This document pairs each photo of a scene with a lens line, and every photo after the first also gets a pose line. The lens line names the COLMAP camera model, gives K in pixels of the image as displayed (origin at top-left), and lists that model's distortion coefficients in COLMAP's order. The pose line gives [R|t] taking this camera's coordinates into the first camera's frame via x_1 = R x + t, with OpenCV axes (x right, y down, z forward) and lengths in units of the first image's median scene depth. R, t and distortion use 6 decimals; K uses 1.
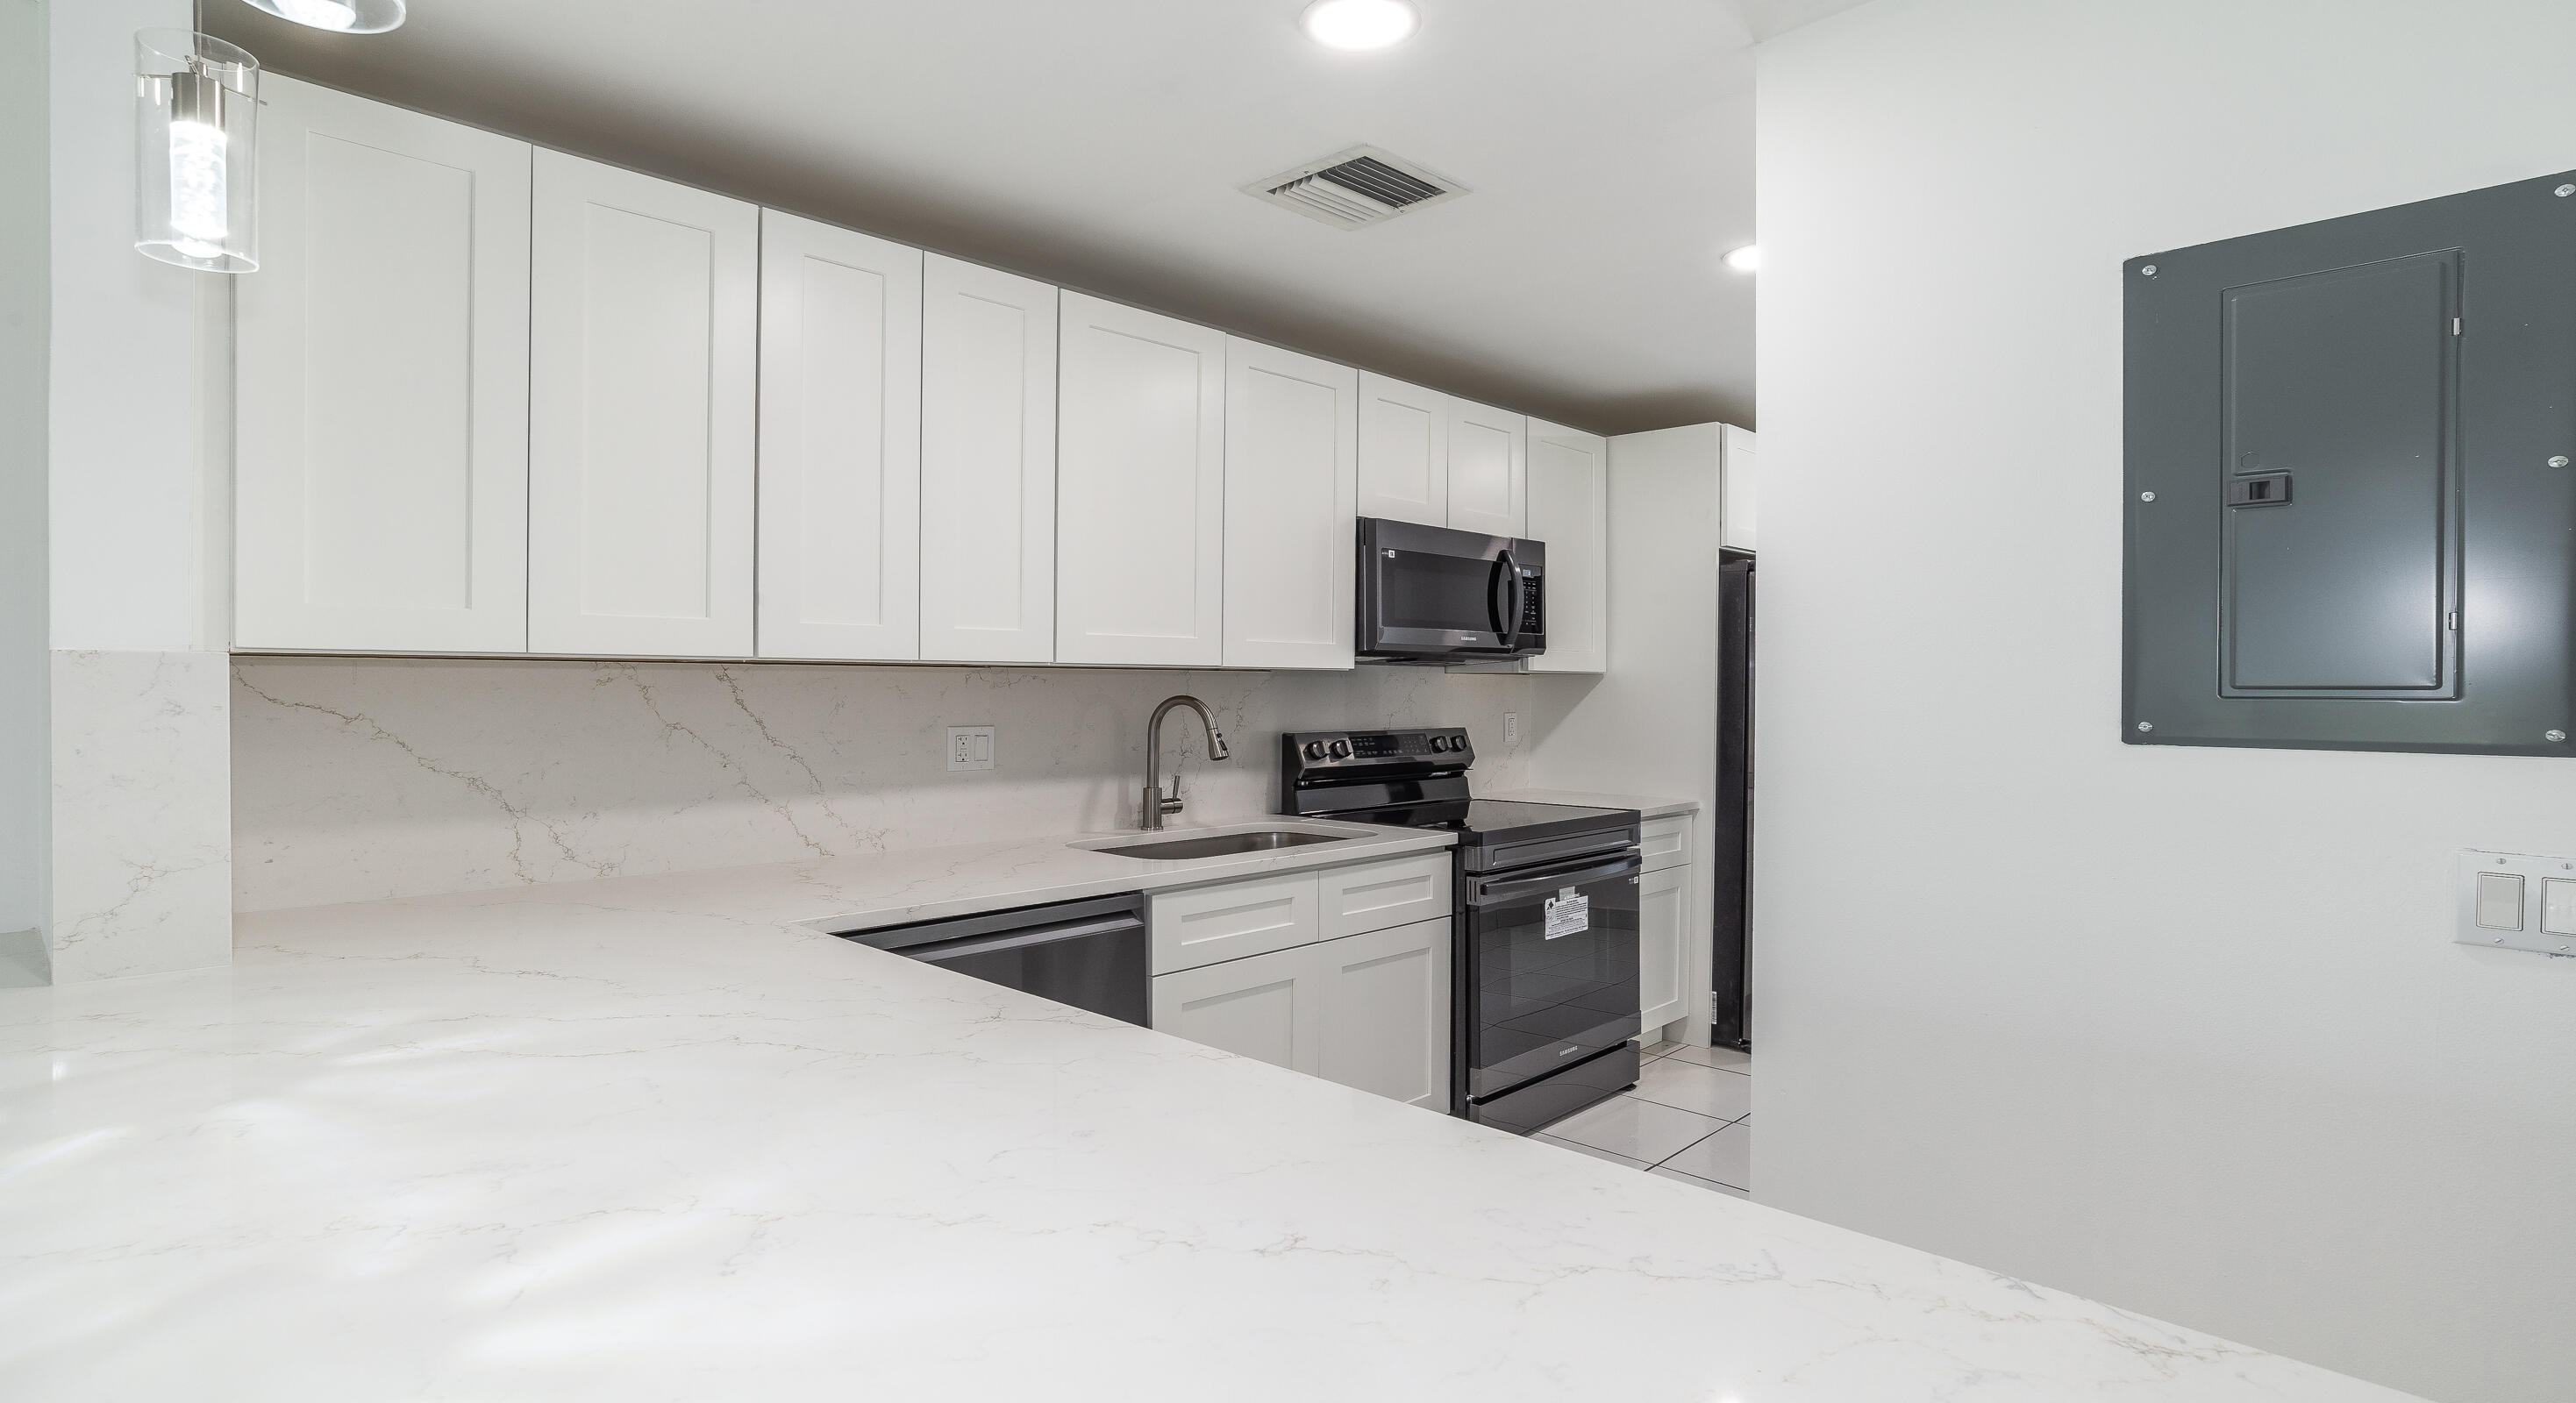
lens RADIAL K [[1179.6, 0, 1302.5], [0, 1179.6, 748.2], [0, 0, 1]] dist [-0.017733, 0.000427]
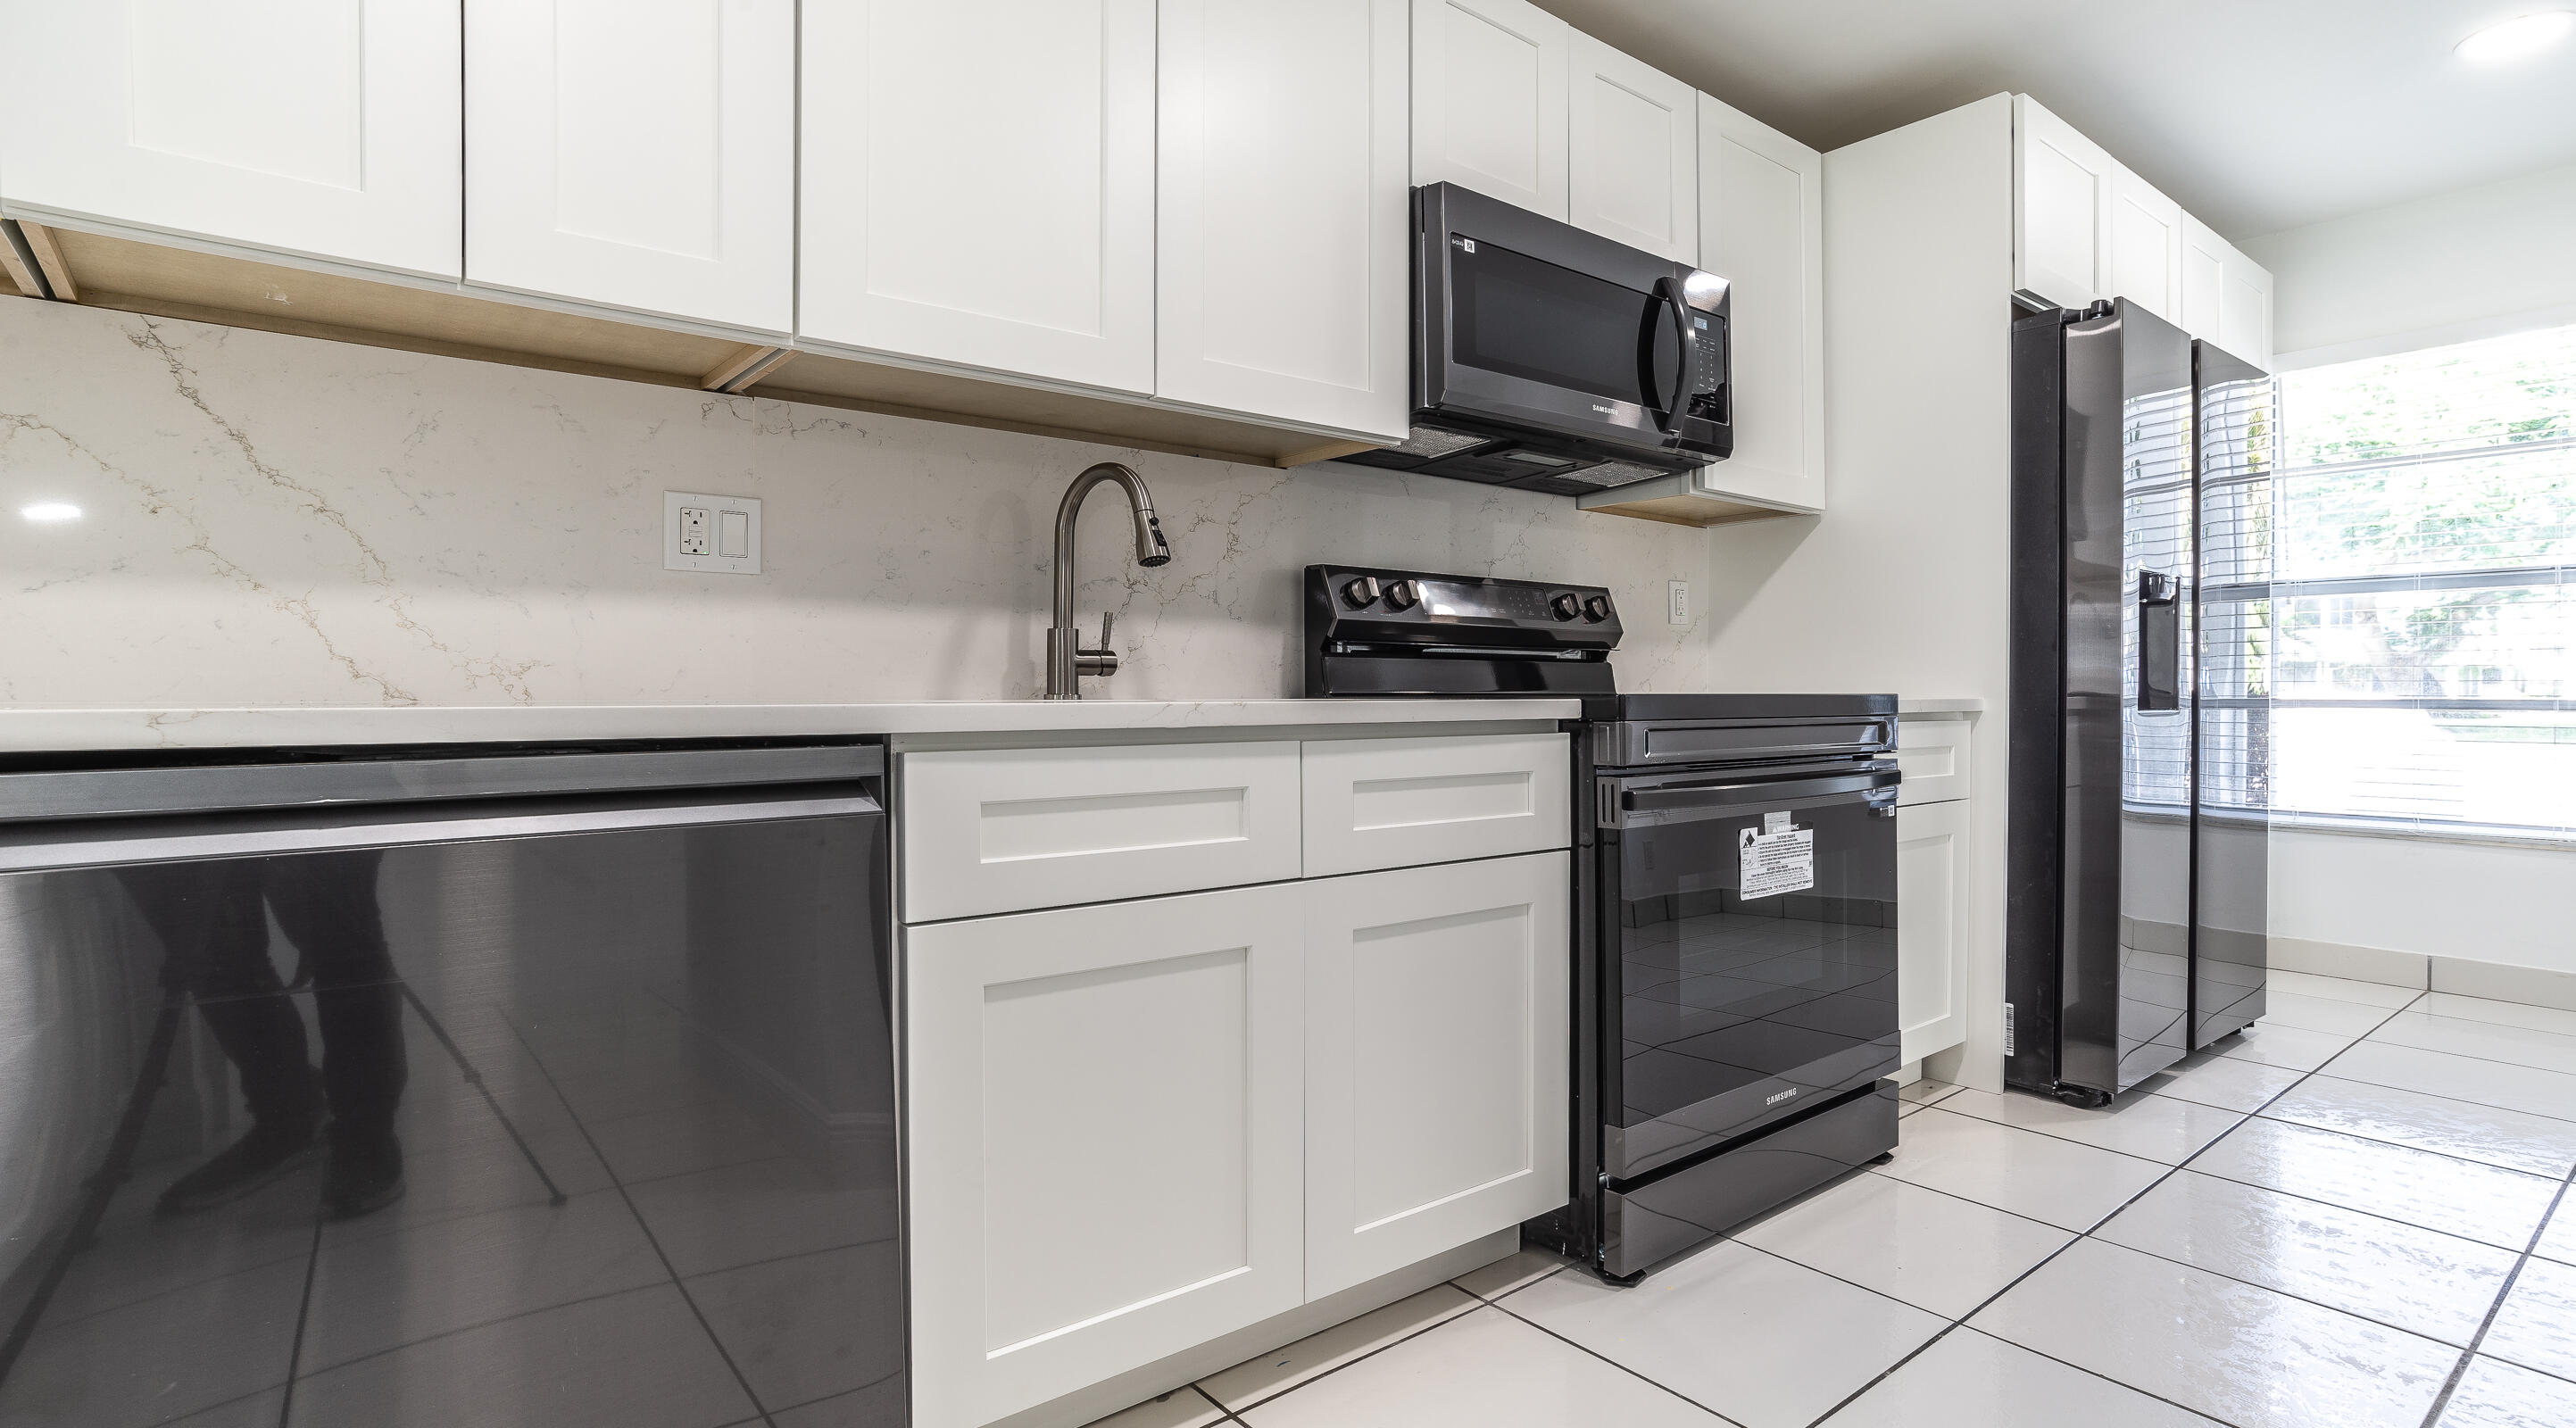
lens RADIAL K [[1185.5, 0, 1346.4], [0, 1185.5, 709.6], [0, 0, 1]] dist [-0.013641, 0.003585]
pose [[0.995064, 0.001866, -0.099215, 0.075299], [-0.005568, 0.999298, -0.037049, 0.096239], [0.099076, 0.037418, 0.994376, 0.421408]]
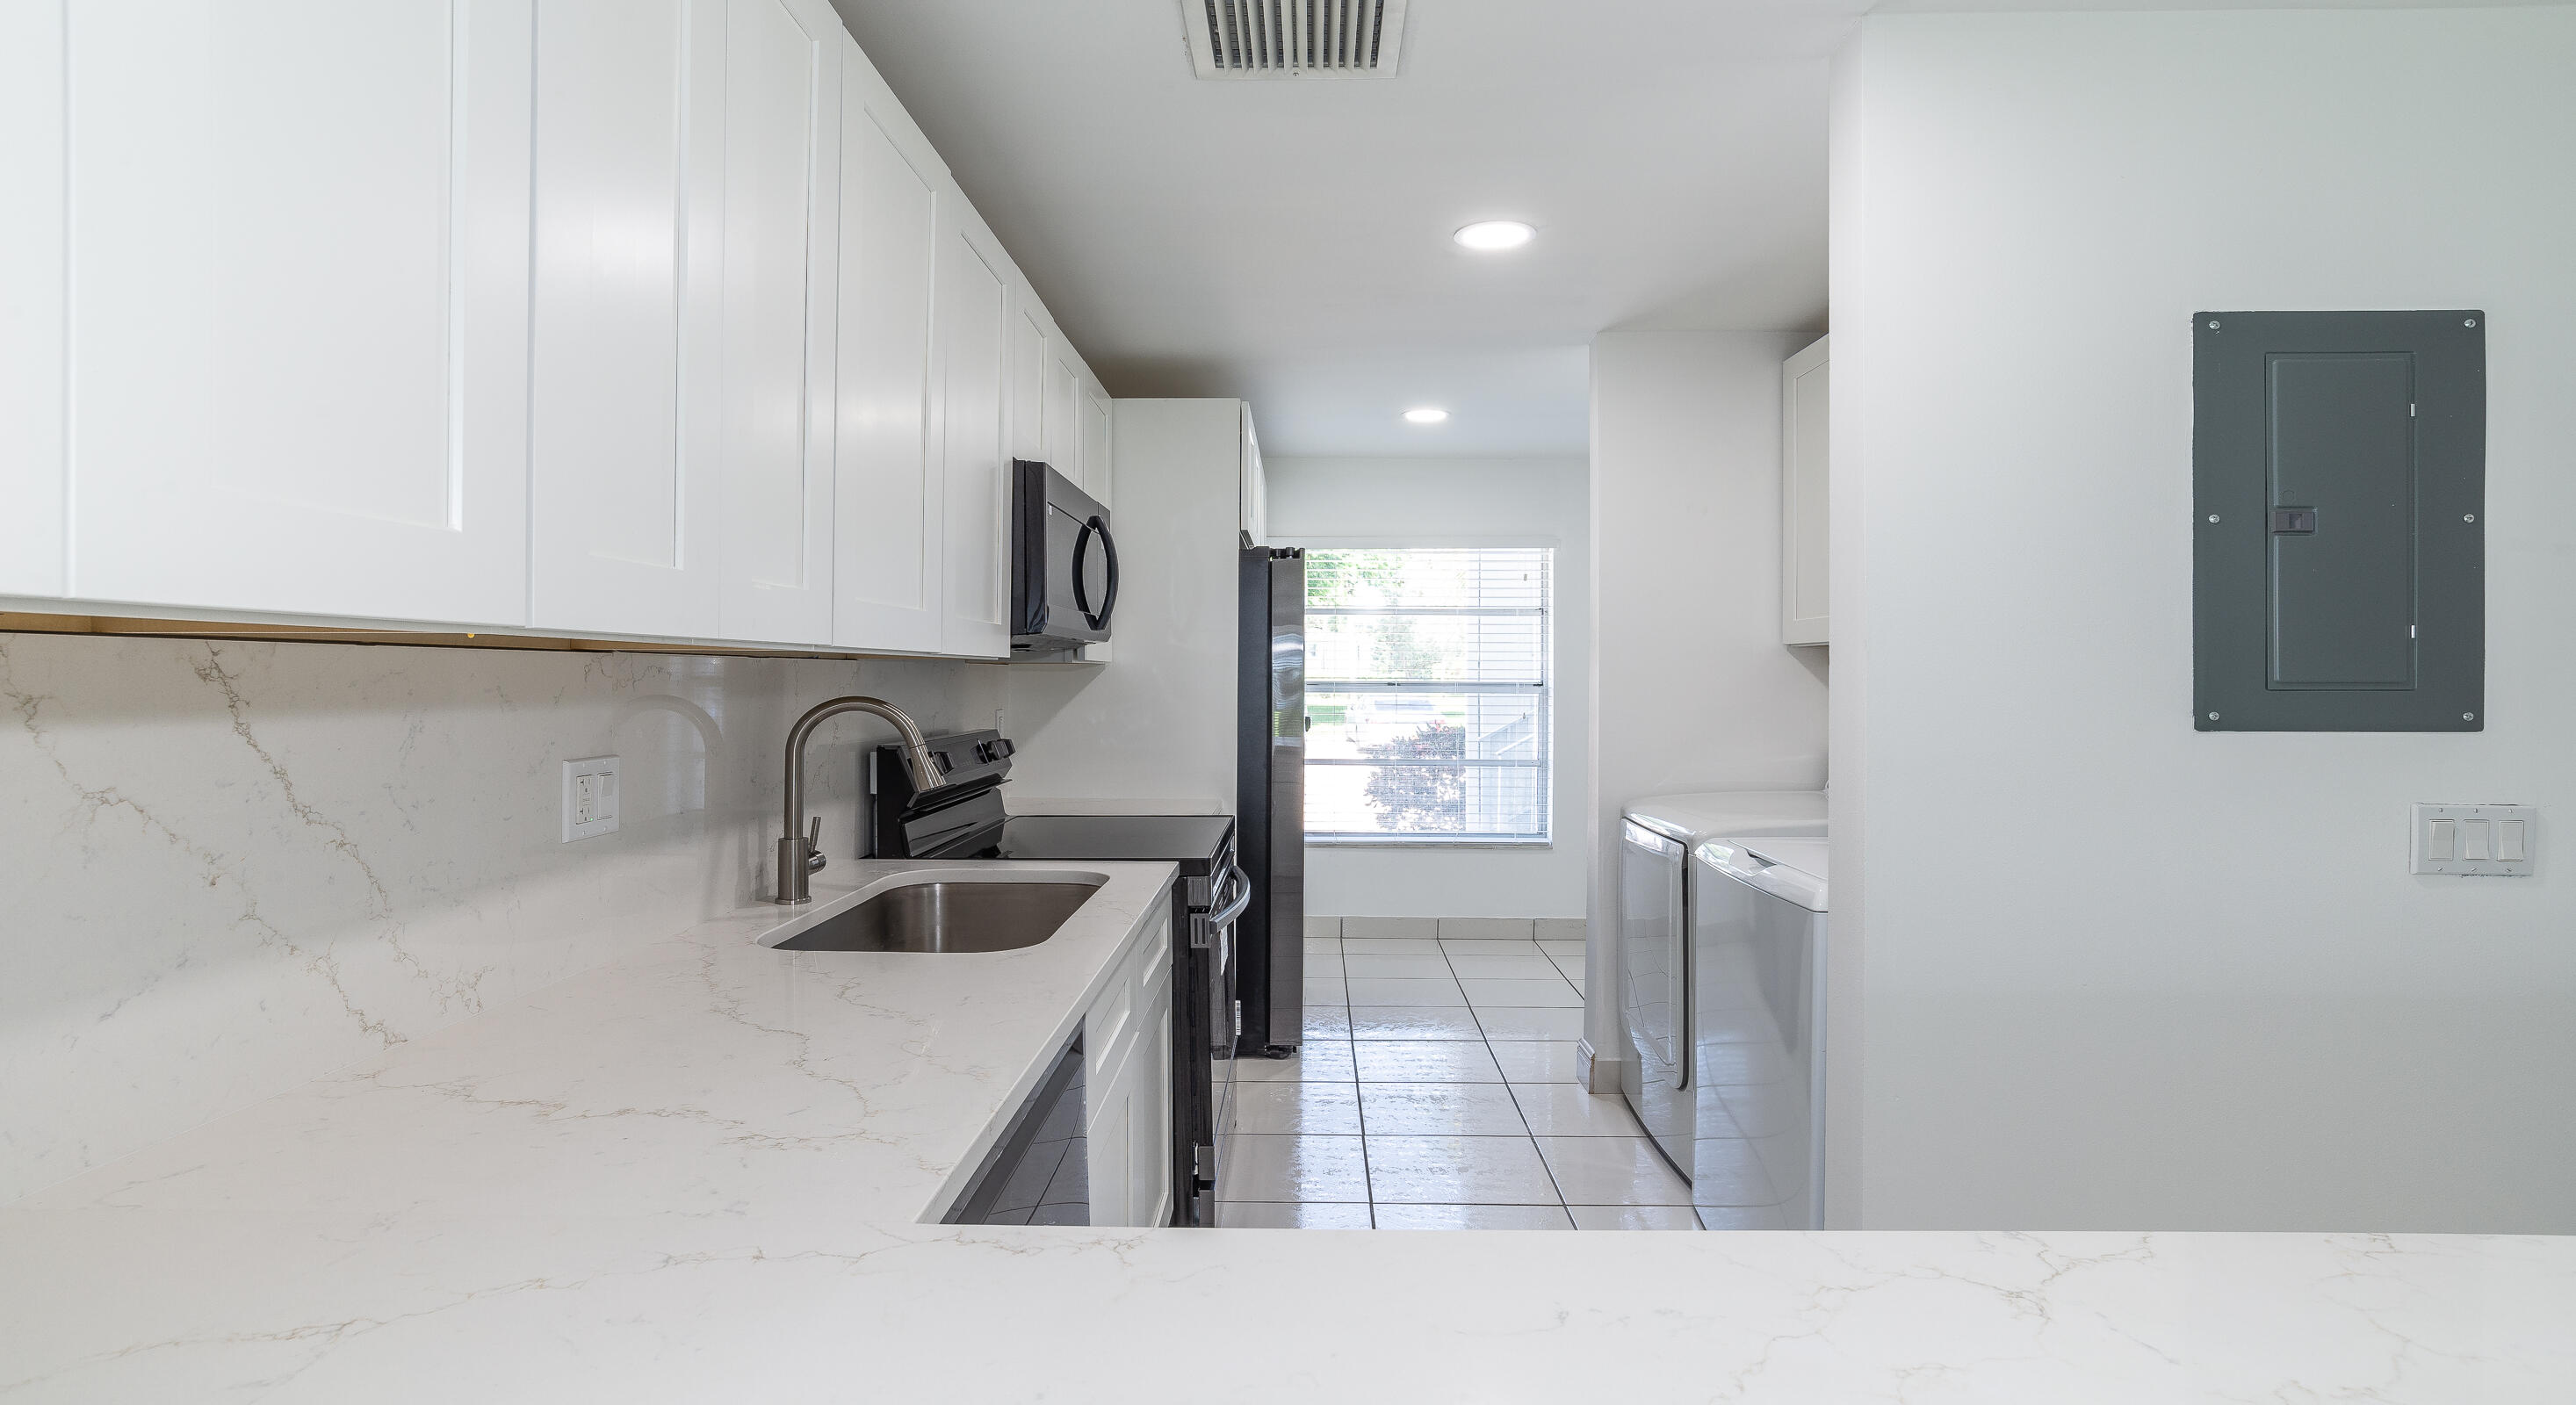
lens RADIAL K [[1220.0, 0, 1162.2], [0, 1220.0, 722.5], [0, 0, 1]] dist [-0.024274, 0.007166]
pose [[0.765145, -0.028575, 0.643224, -0.403071], [0.035710, 0.999360, 0.001918, -0.024411], [-0.642868, 0.021502, 0.765675, 0.356588]]
